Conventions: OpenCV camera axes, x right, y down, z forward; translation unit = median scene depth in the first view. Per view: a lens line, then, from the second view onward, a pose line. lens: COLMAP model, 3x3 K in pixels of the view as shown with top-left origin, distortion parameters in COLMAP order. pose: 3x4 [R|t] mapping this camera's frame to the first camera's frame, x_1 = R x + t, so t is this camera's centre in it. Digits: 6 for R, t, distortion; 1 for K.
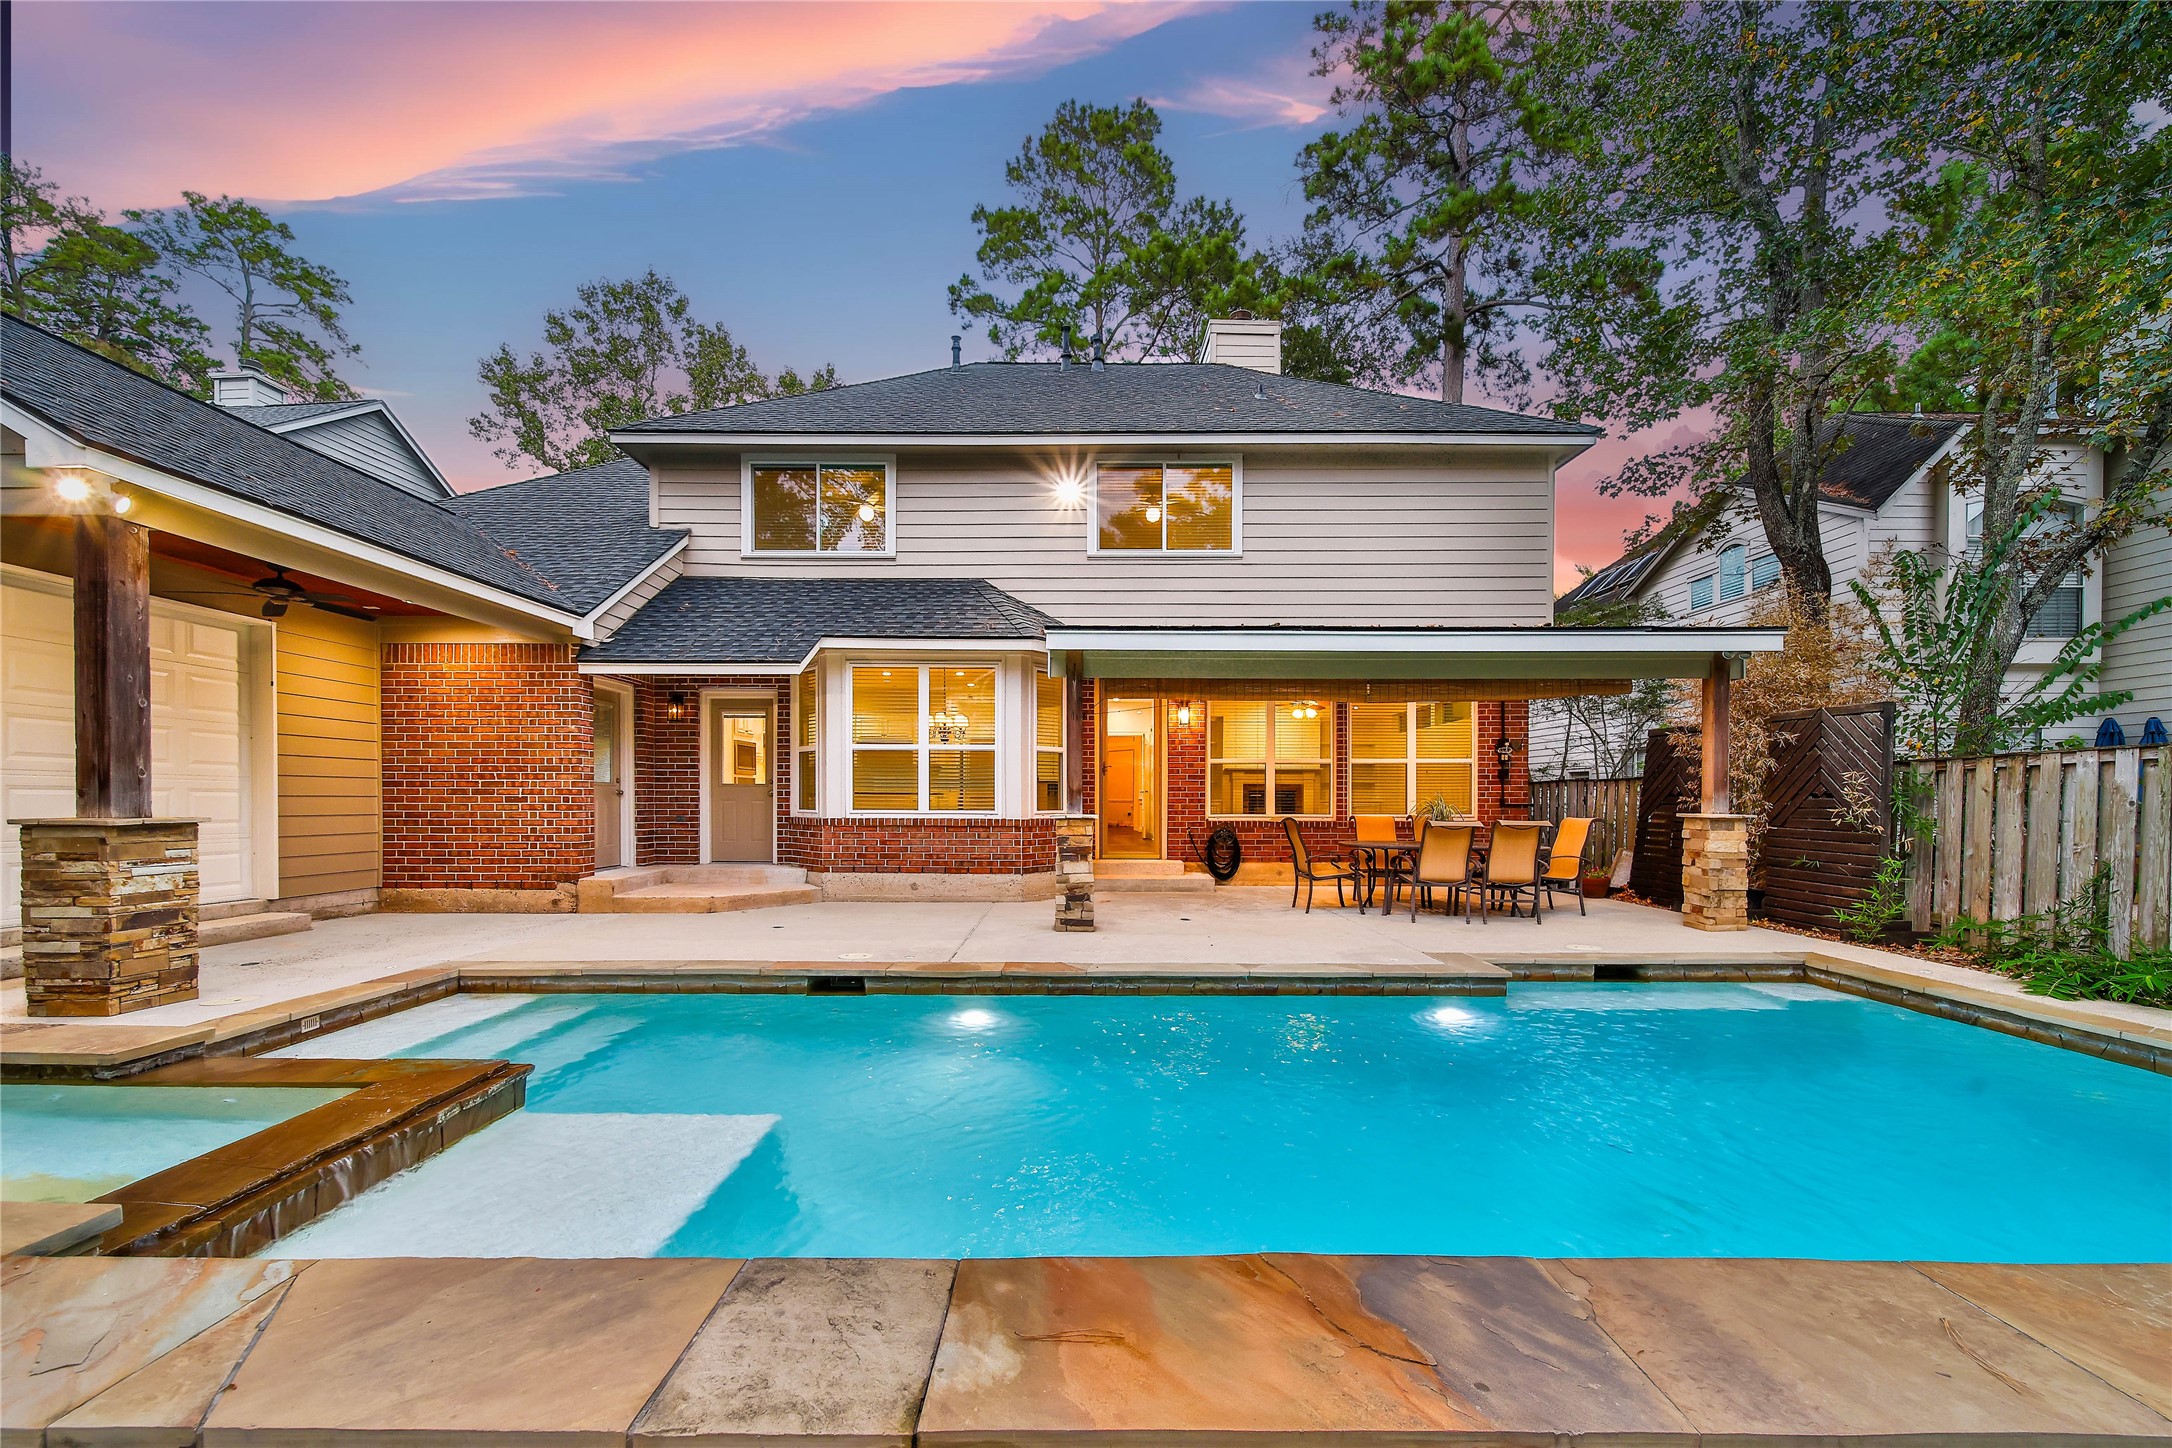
lens RADIAL K [[863.1, 0, 1085.3], [0, 863.1, 805.3], [0, 0, 1]] dist [-0.001063, -0.000094]
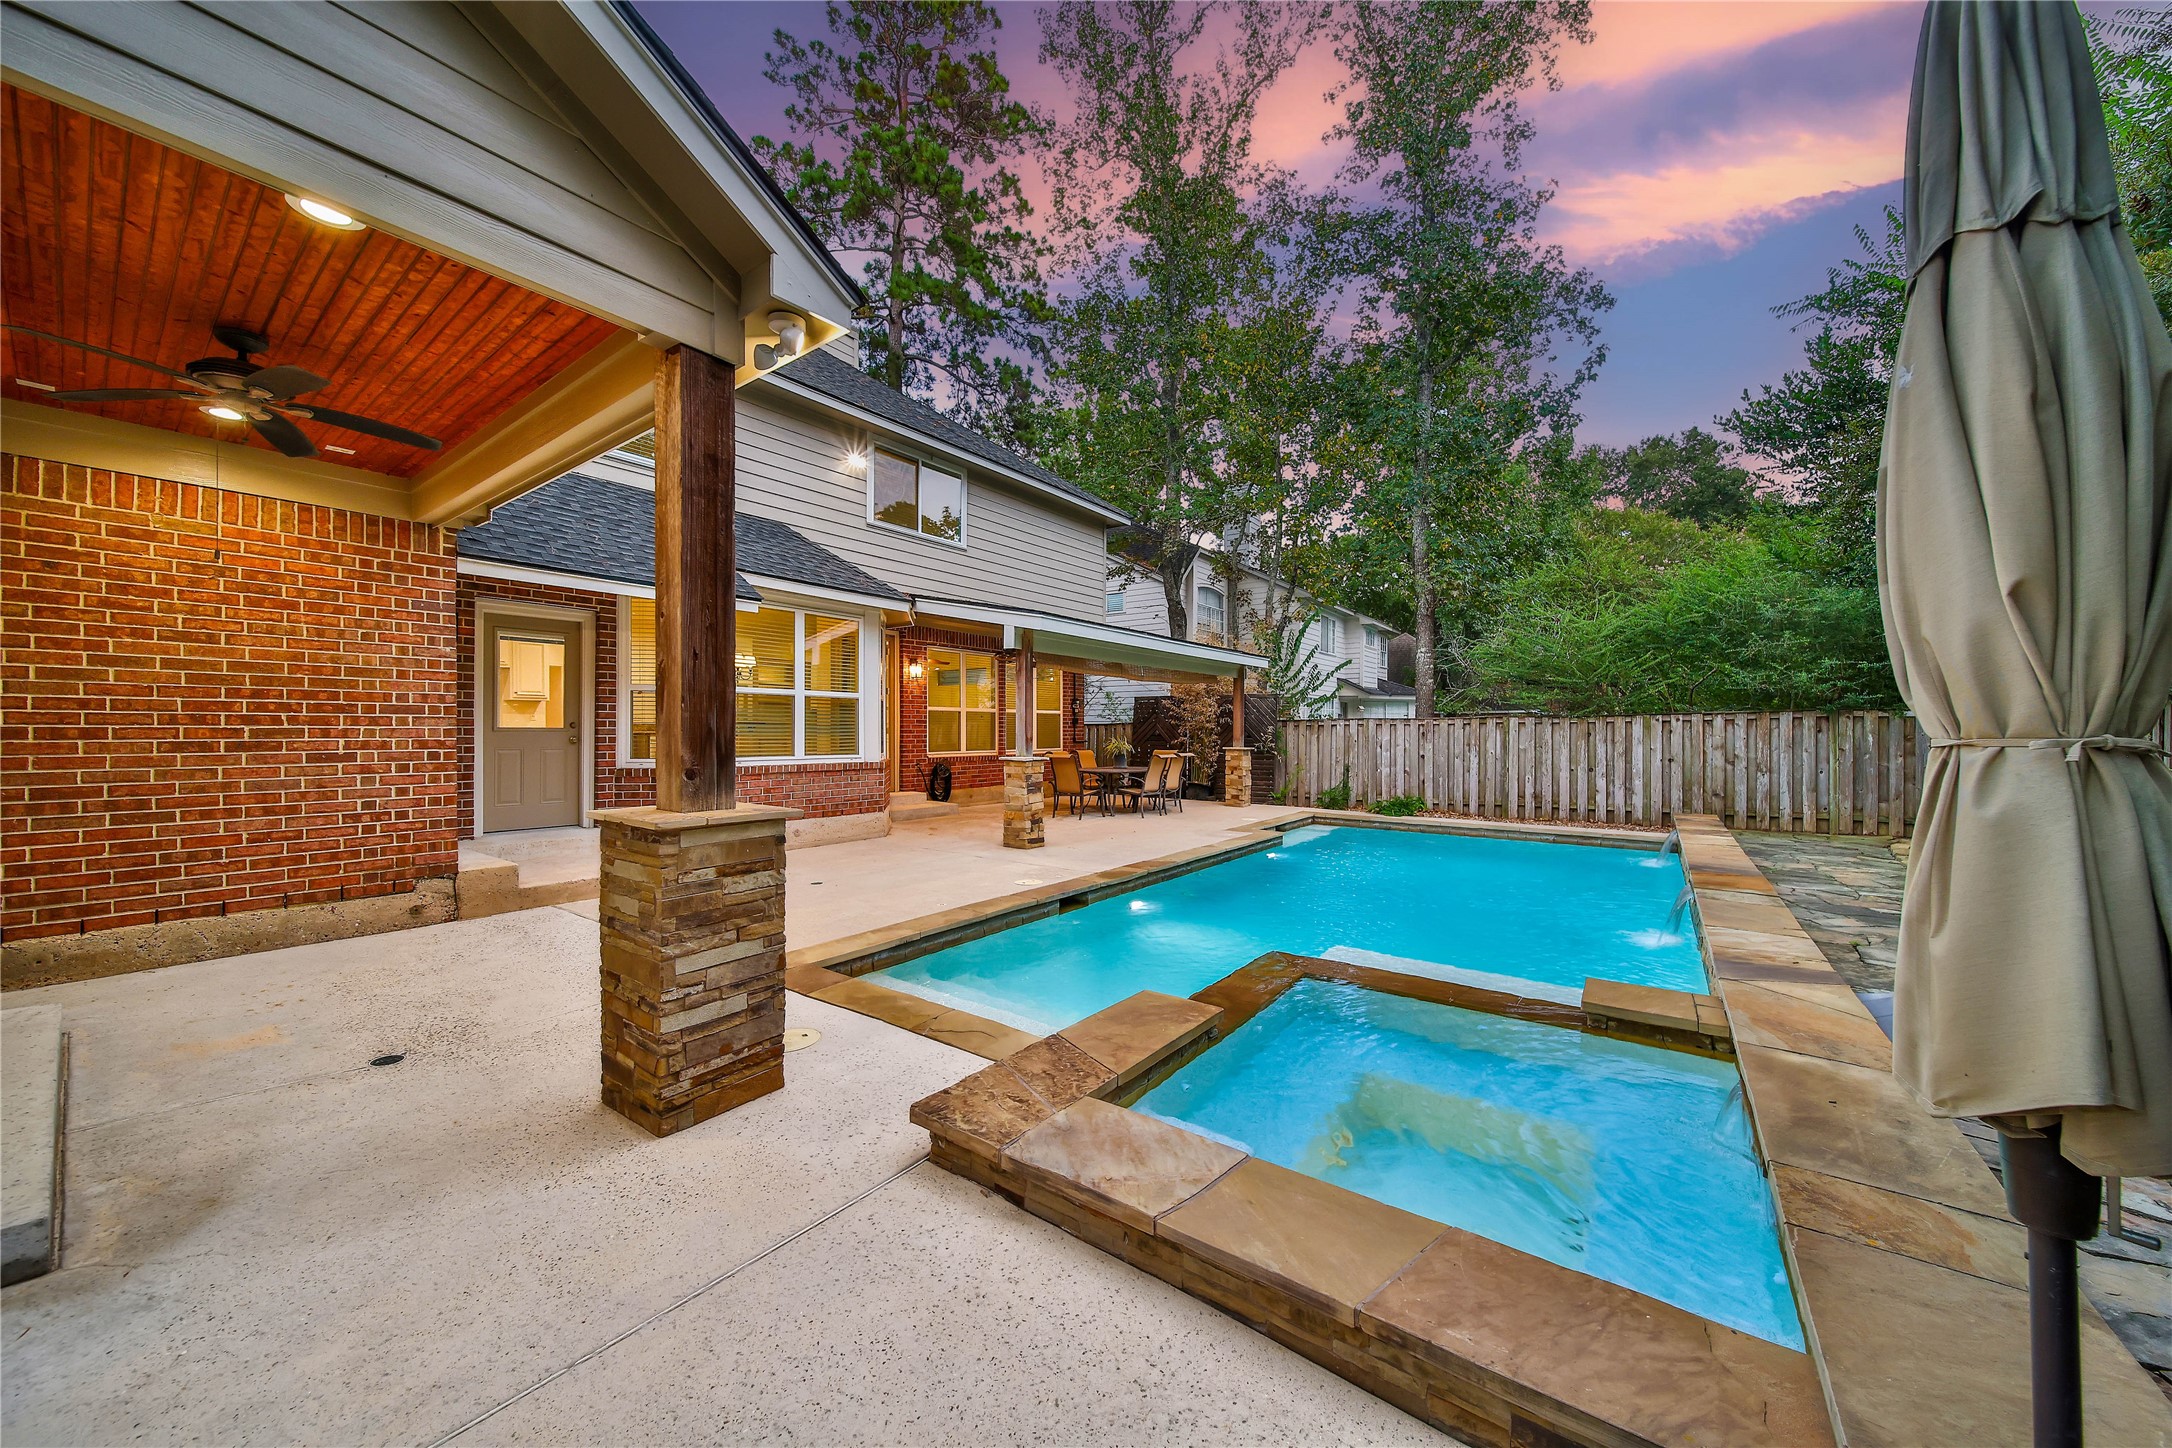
lens RADIAL K [[782.5, 0, 1083.9], [0, 782.5, 729.5], [0, 0, 1]] dist [0.001301, -0.001908]
pose [[0.582465, 0.000727, 0.812855, -0.754458], [0.000779, 0.999999, -0.001452, -0.024295], [-0.812855, 0.001479, 0.582464, 0.214741]]
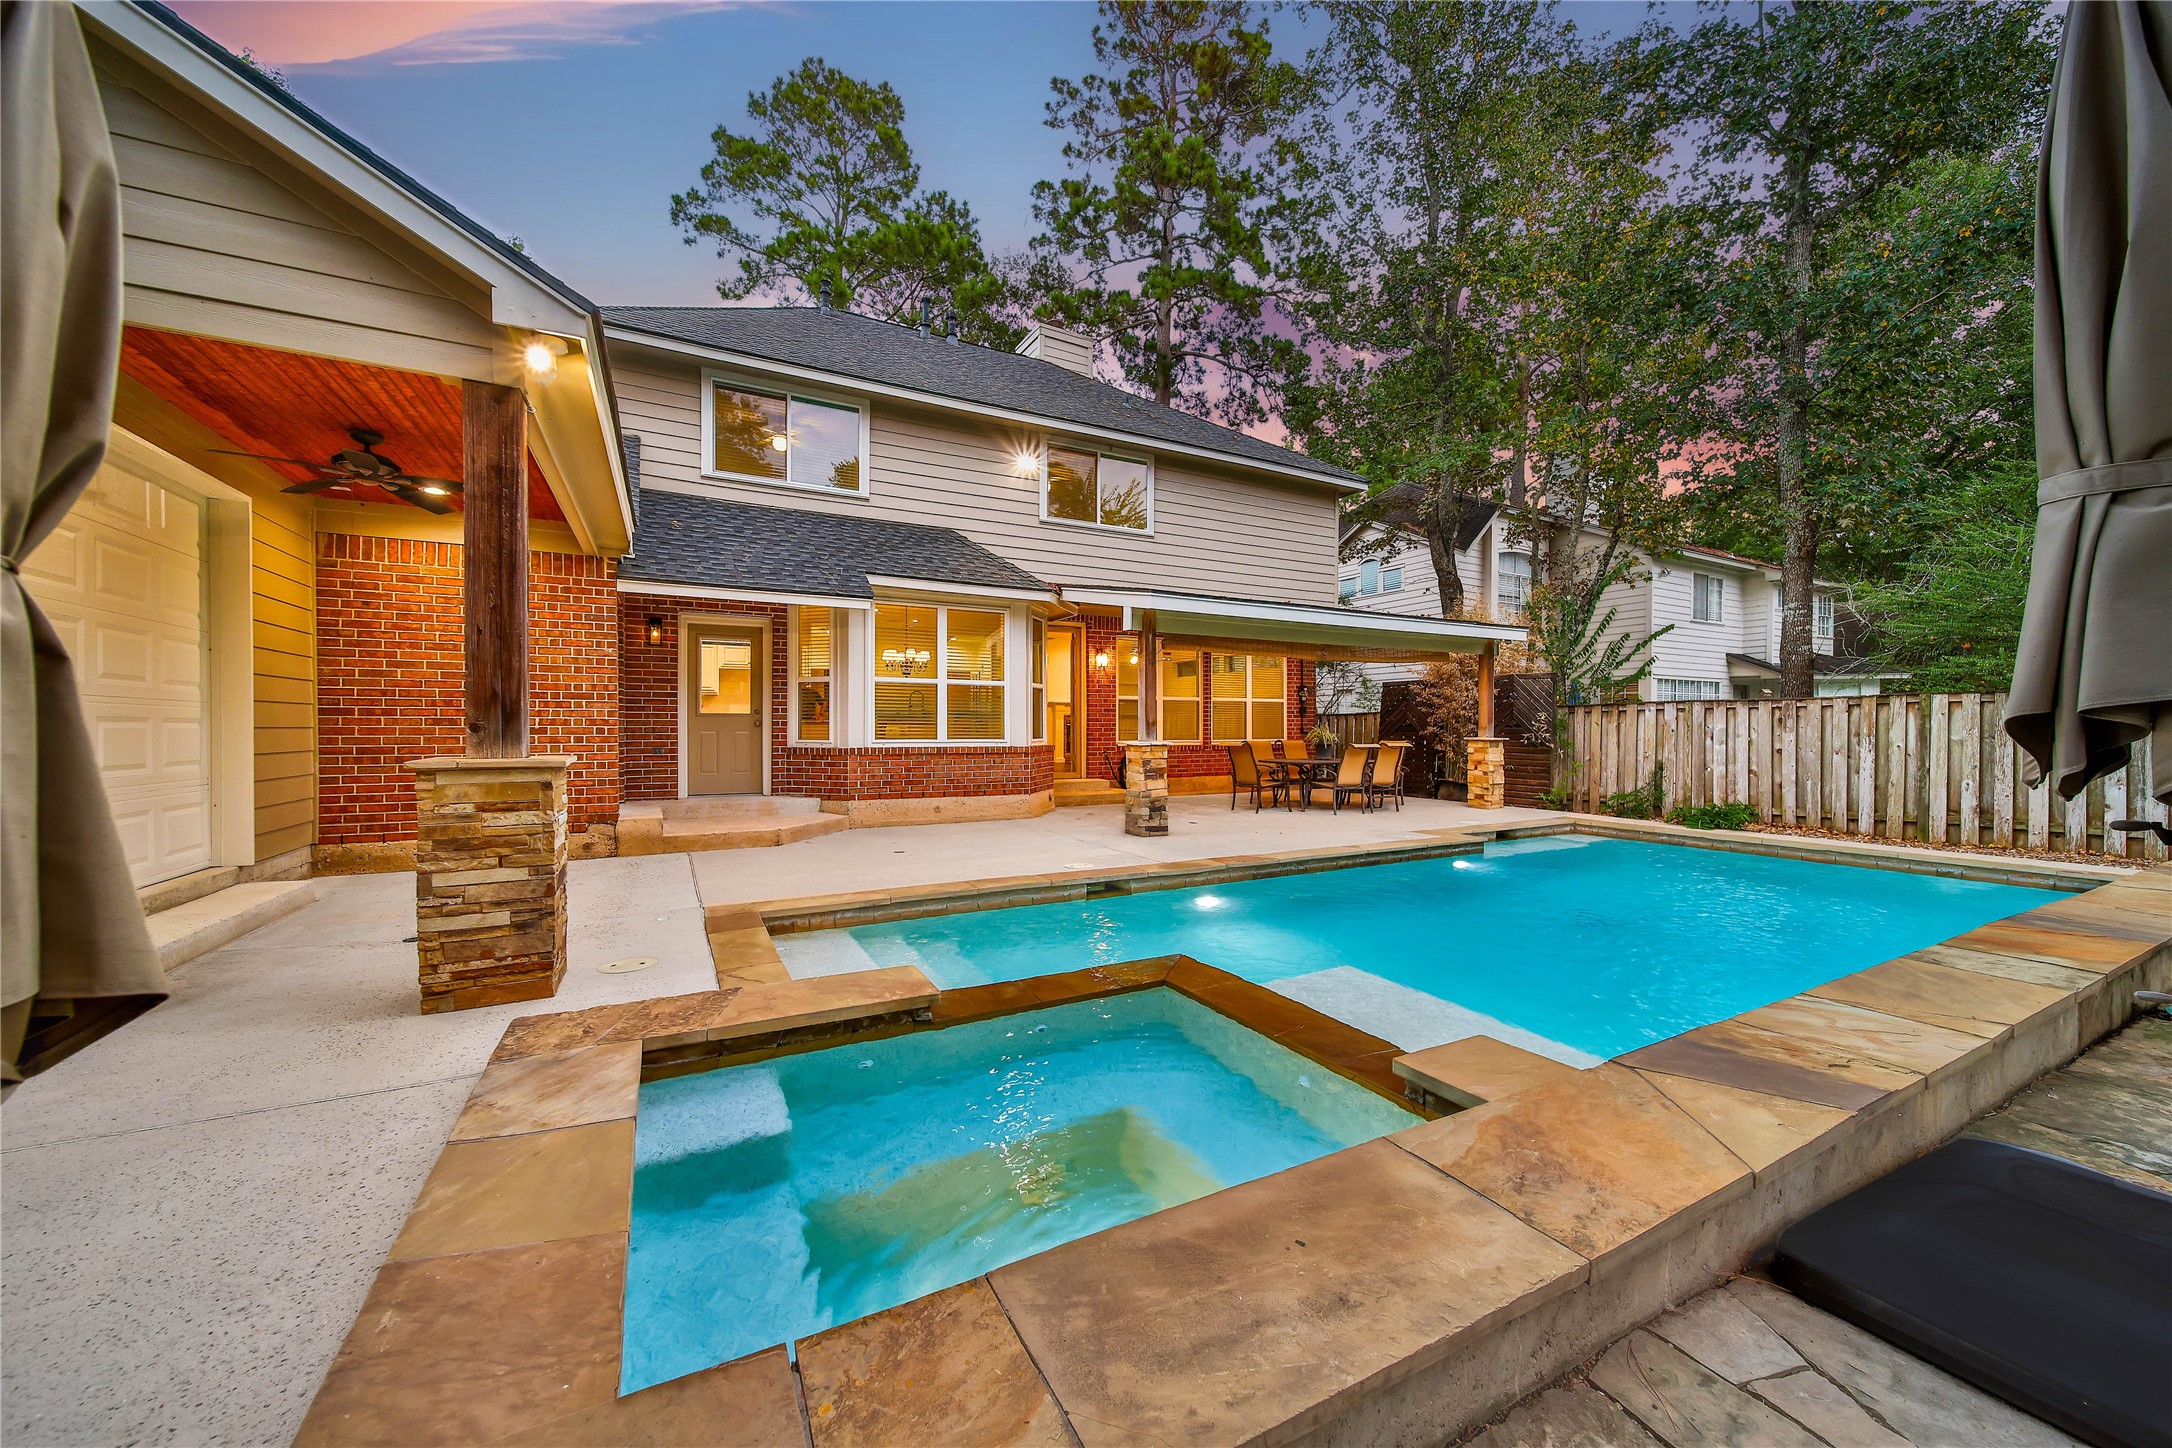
lens RADIAL K [[782.5, 0, 1083.9], [0, 782.5, 729.5], [0, 0, 1]] dist [0.001301, -0.001908]
pose [[0.880010, -0.002469, 0.474949, -0.512611], [0.003685, 0.999992, -0.001629, -0.004609], [-0.474941, 0.003184, 0.880012, 0.045537]]
